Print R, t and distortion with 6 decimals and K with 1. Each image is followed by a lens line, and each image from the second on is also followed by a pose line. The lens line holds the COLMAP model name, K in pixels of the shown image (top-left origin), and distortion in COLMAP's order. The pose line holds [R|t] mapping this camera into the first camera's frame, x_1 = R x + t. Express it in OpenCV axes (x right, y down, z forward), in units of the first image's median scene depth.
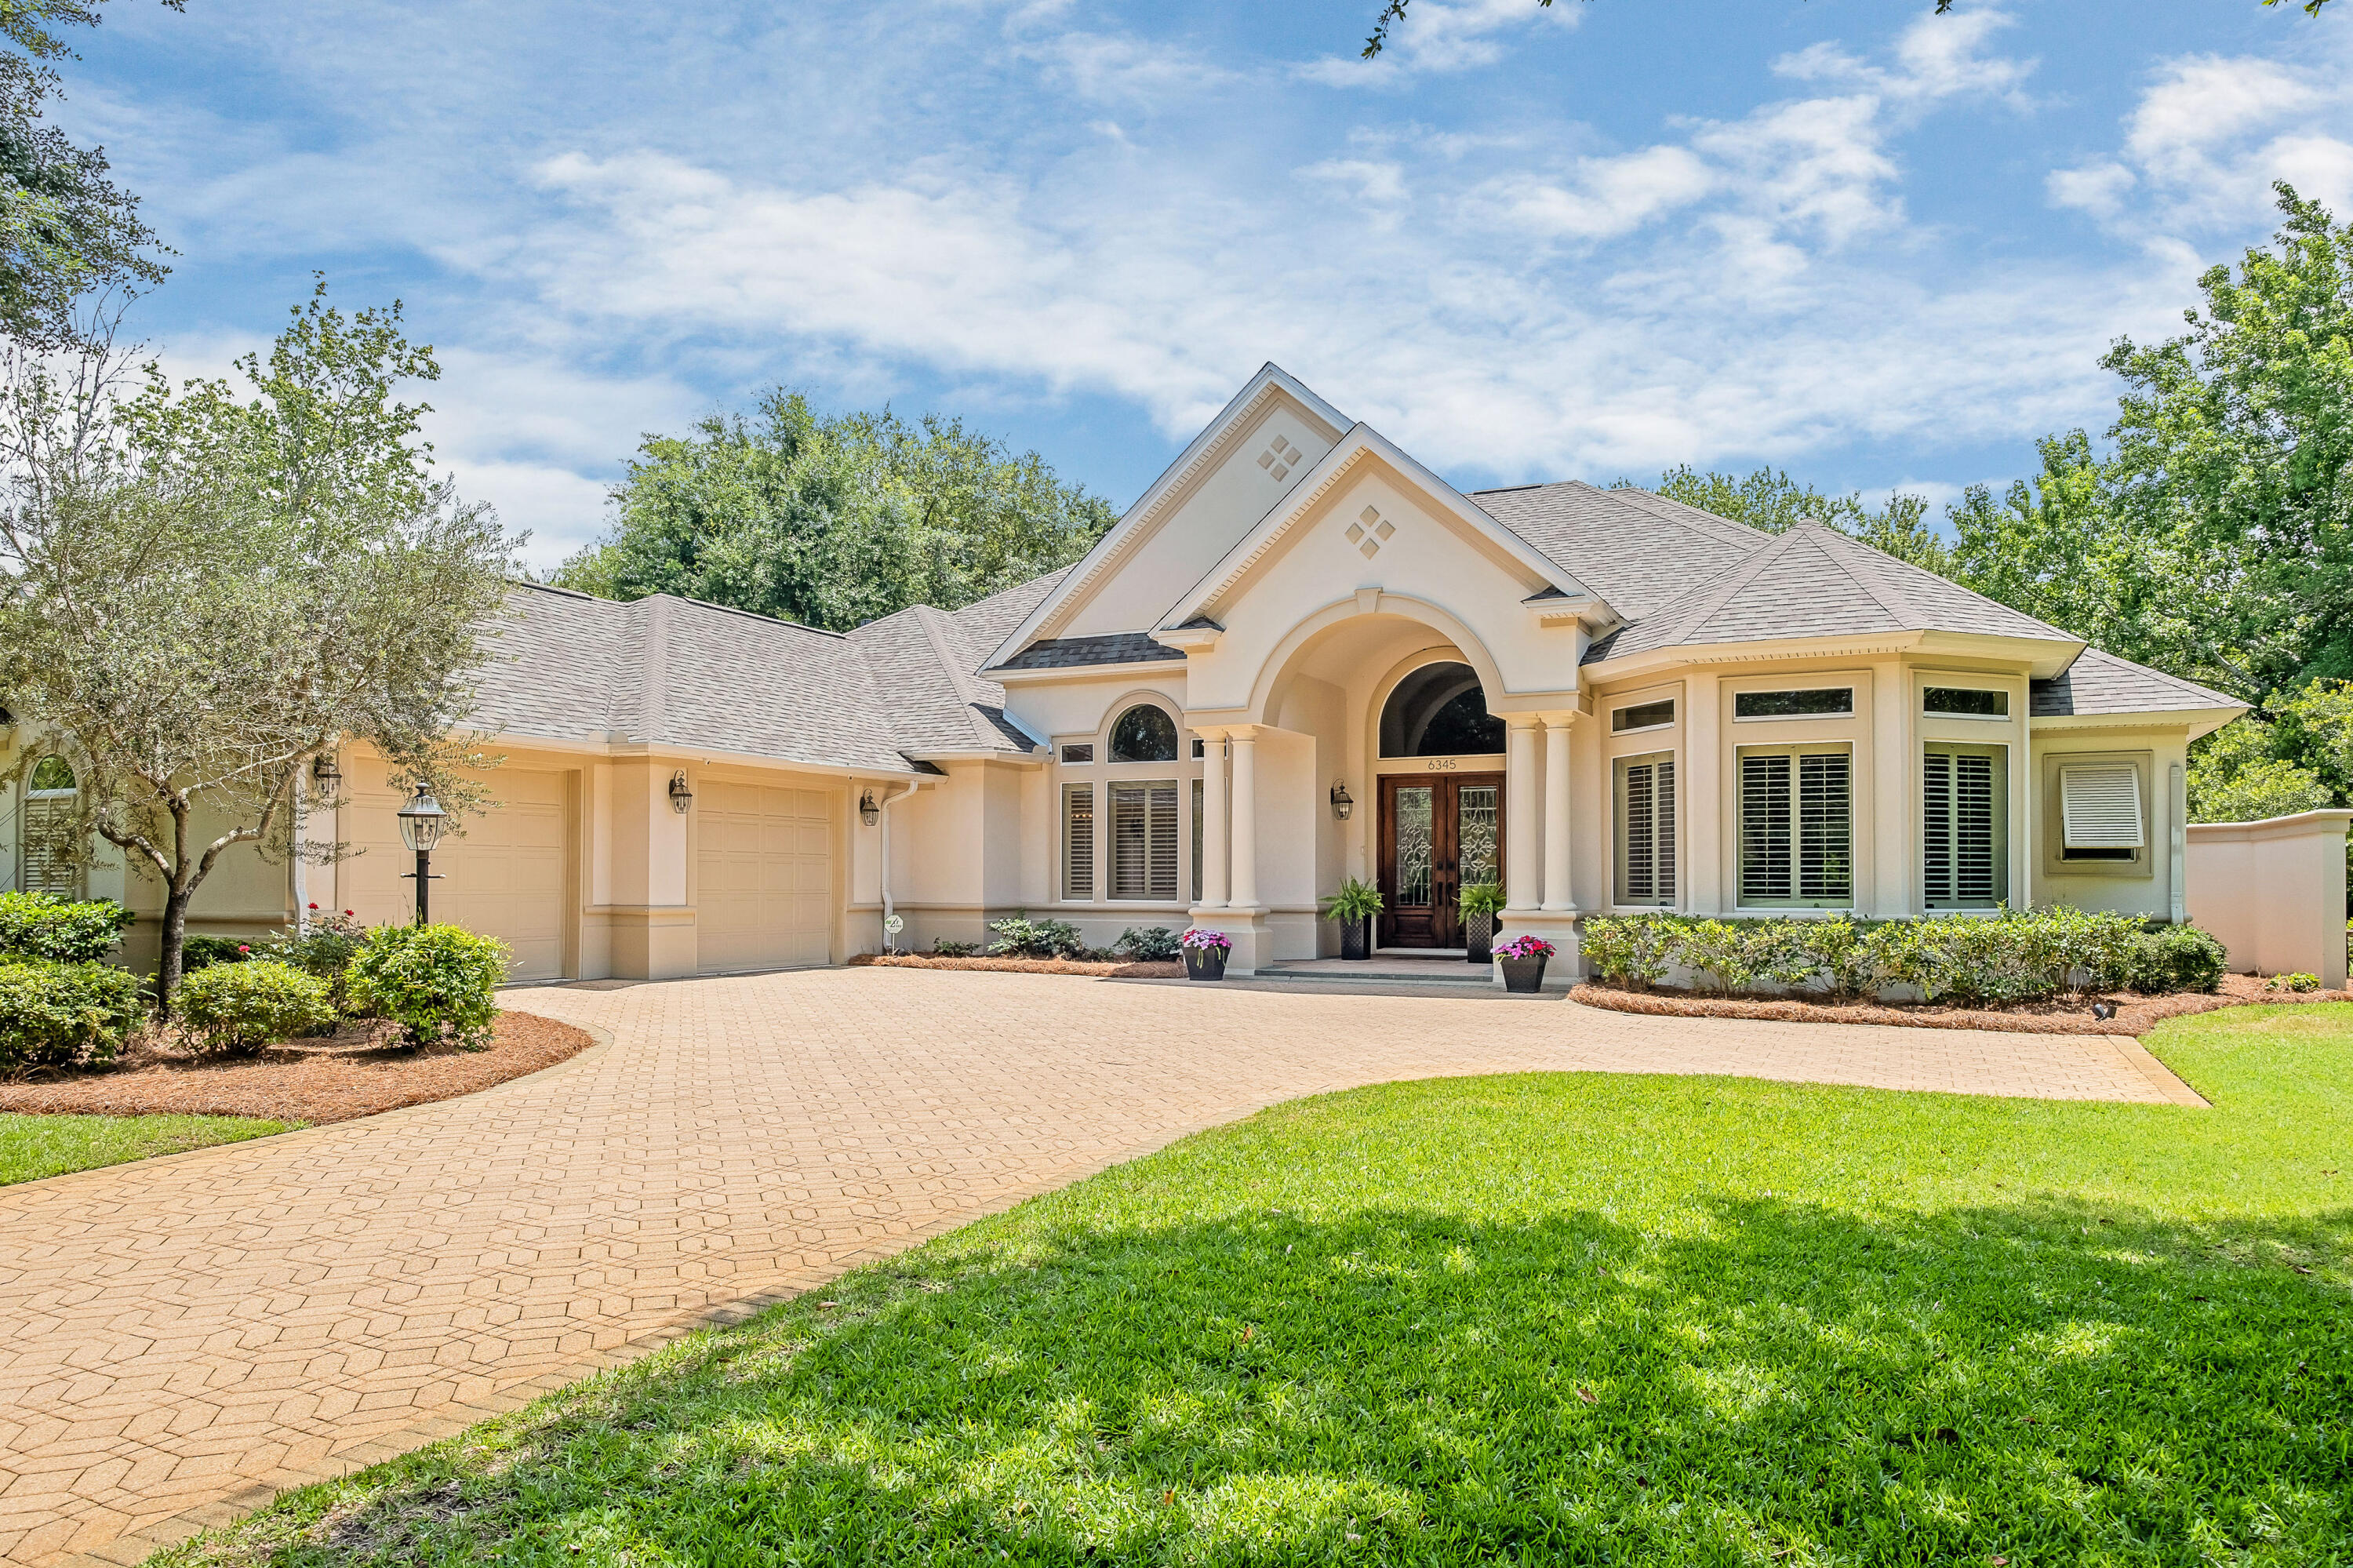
lens RADIAL K [[1498.7, 0, 1176.5], [0, 1498.7, 784.0], [0, 0, 1]] dist [-0.082863, 0.001661]
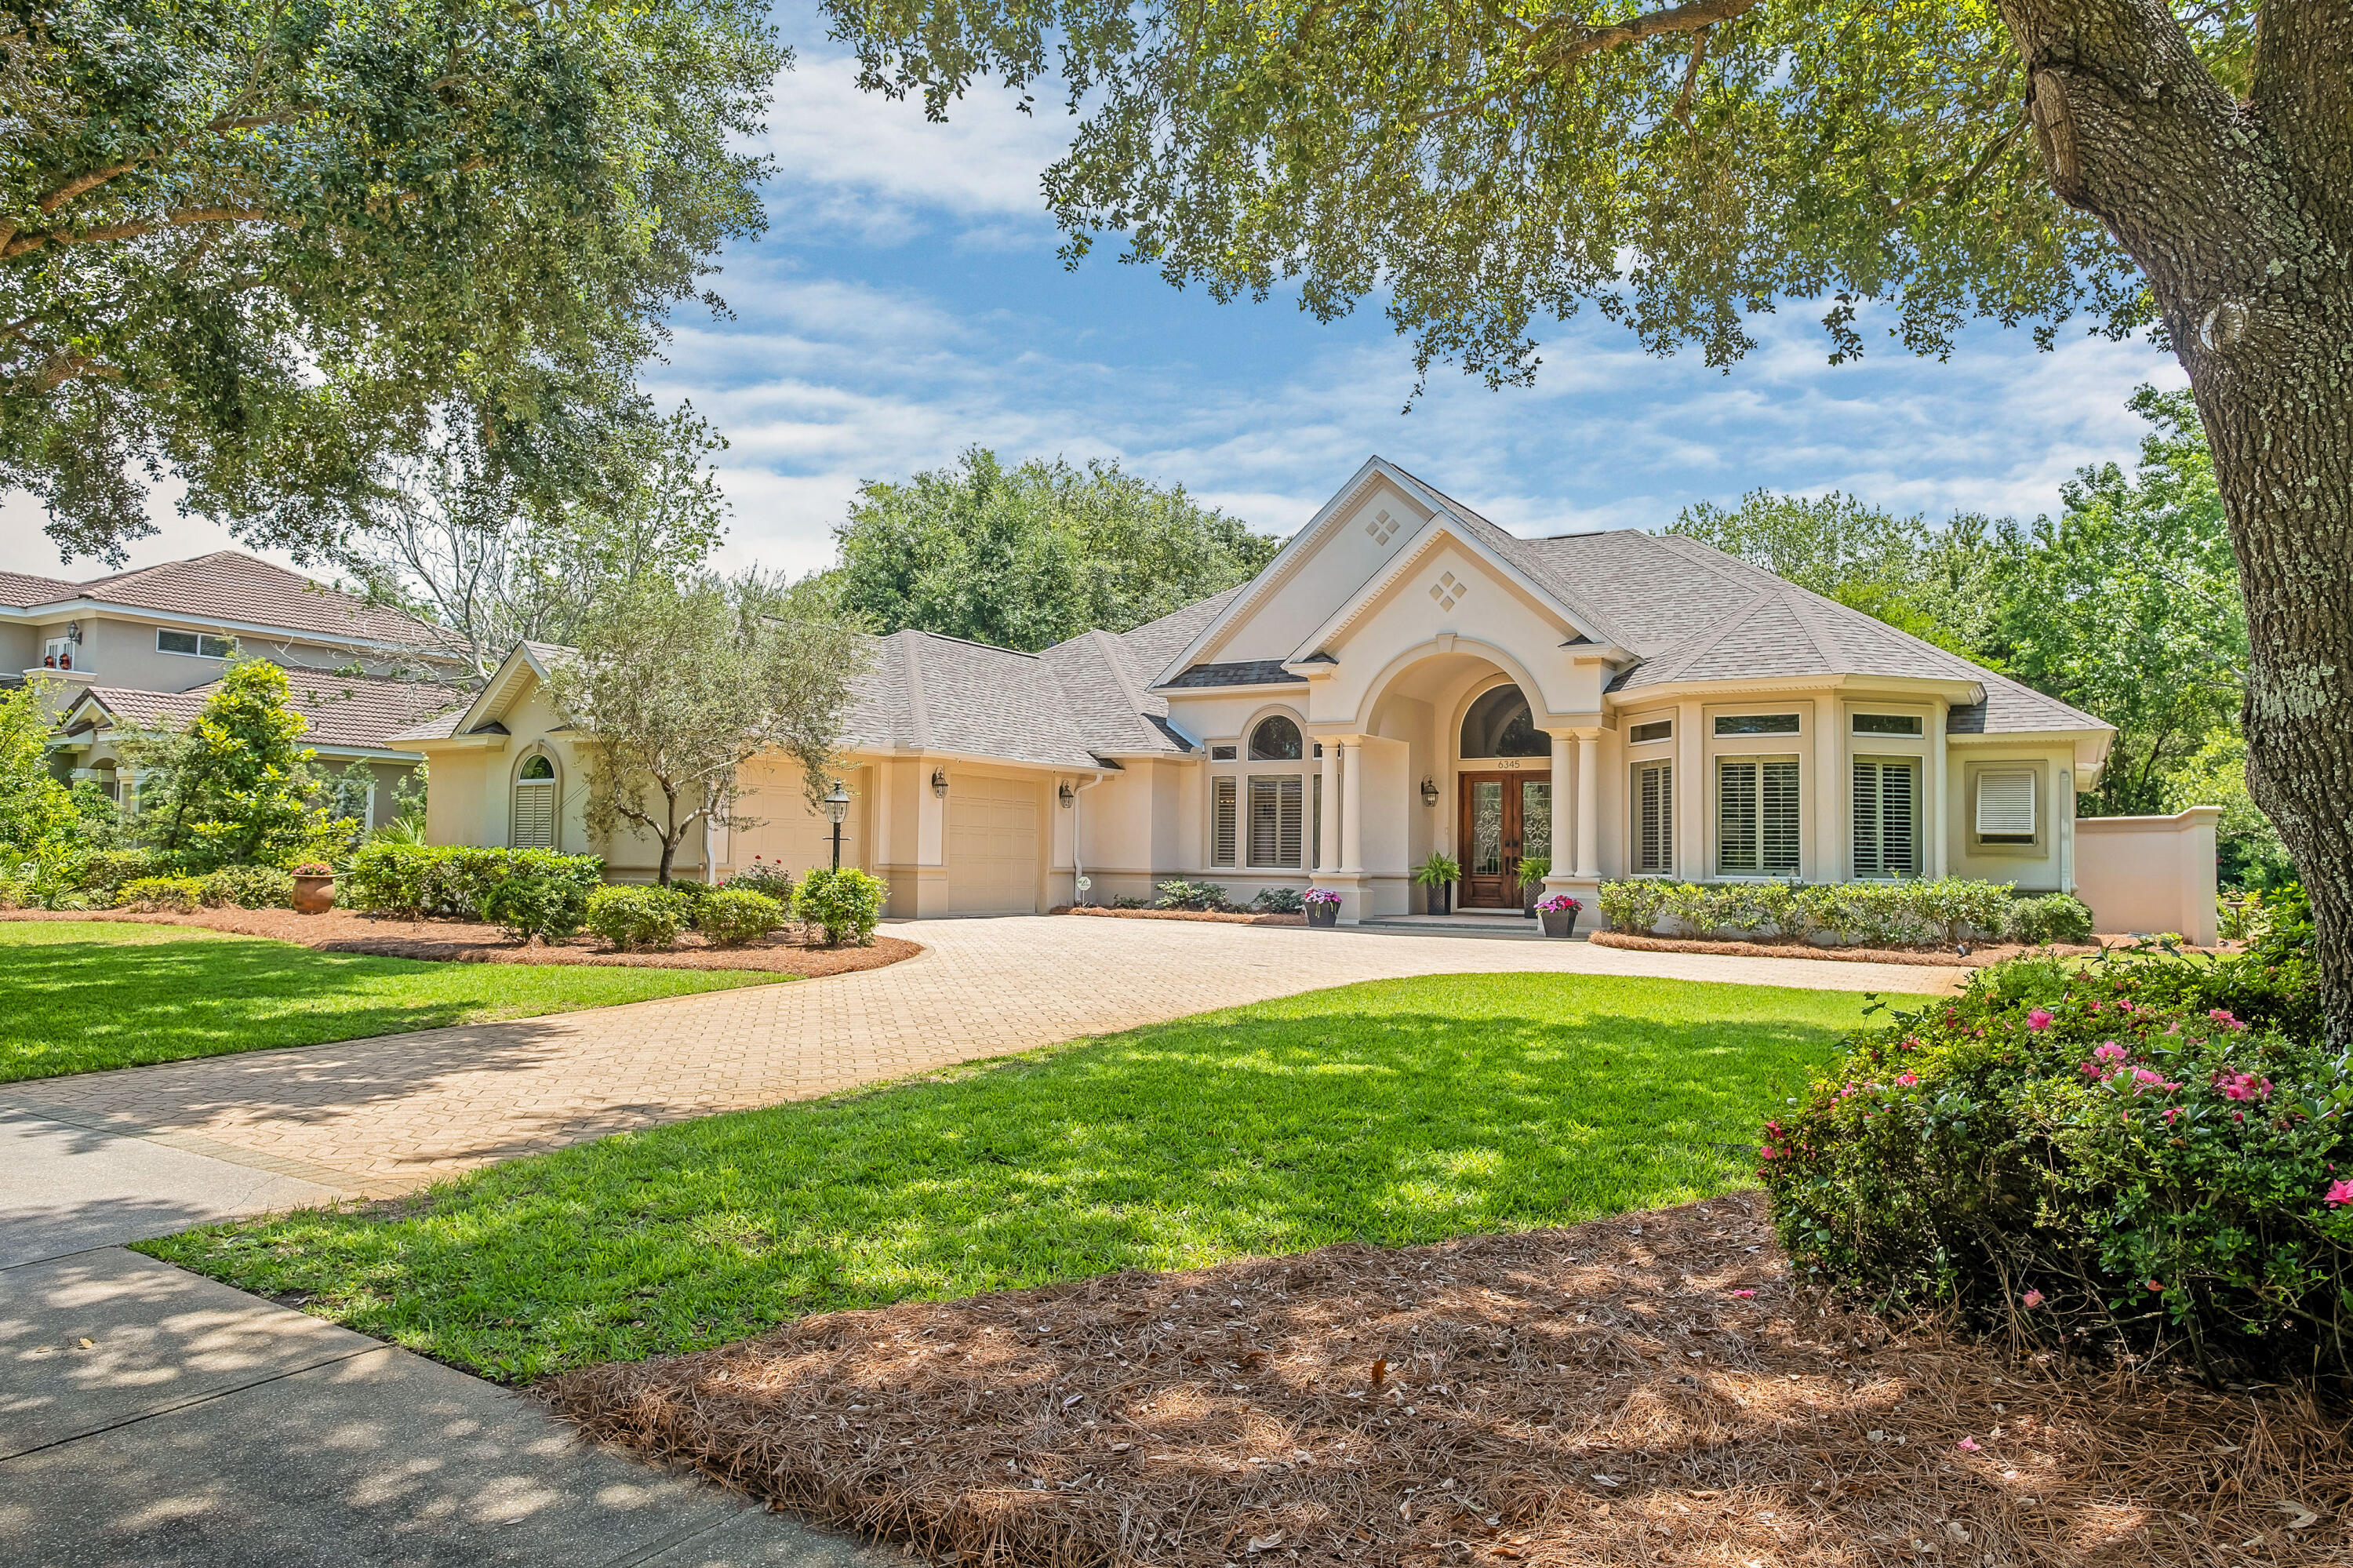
lens RADIAL K [[1498.7, 0, 1176.5], [0, 1498.7, 784.0], [0, 0, 1]] dist [-0.082863, 0.001661]
pose [[0.996401, 0.008084, -0.084376, 0.002030], [-0.007033, 0.999894, 0.012746, -0.011492], [0.084470, -0.012107, 0.996352, -0.327521]]
